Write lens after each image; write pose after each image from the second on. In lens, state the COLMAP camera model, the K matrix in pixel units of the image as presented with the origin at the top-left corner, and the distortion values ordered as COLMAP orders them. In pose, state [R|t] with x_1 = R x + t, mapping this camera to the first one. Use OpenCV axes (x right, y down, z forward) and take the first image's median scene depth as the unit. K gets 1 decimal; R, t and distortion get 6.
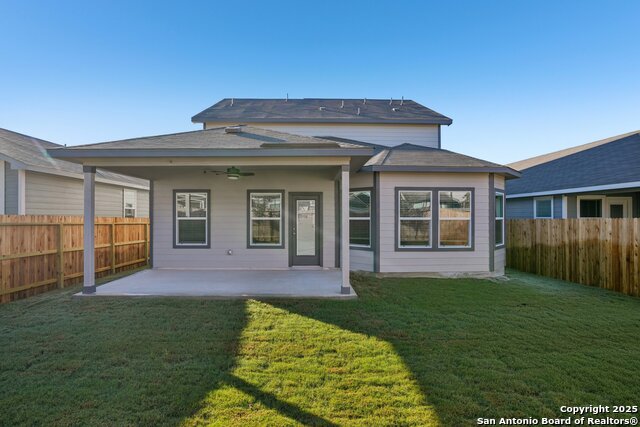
lens RADIAL K [[330.6, 0, 320.0], [0, 330.6, 213.5], [0, 0, 1]] dist [-0.022964, 0.001109]
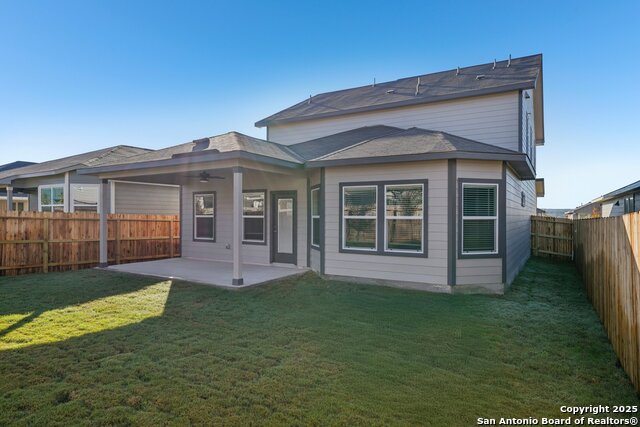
lens RADIAL K [[397.4, 0, 320.0], [0, 397.4, 213.5], [0, 0, 1]] dist [-0.002980, -0.000829]
pose [[0.839493, -0.000241, -0.543370, 0.749999], [-0.000199, 1.000000, -0.000750, 0.006021], [0.543370, 0.000738, 0.839493, 0.037910]]
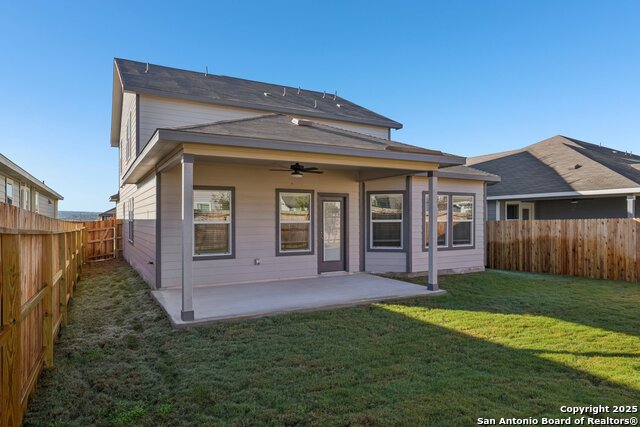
lens RADIAL K [[399.8, 0, 320.2], [0, 399.8, 221.5], [0, 0, 1]] dist [-0.004503, -0.001388]
pose [[0.887735, -0.006507, 0.460308, -0.627764], [0.000536, 0.999914, 0.013101, 0.000718], [-0.460354, -0.011383, 0.887663, 0.012448]]
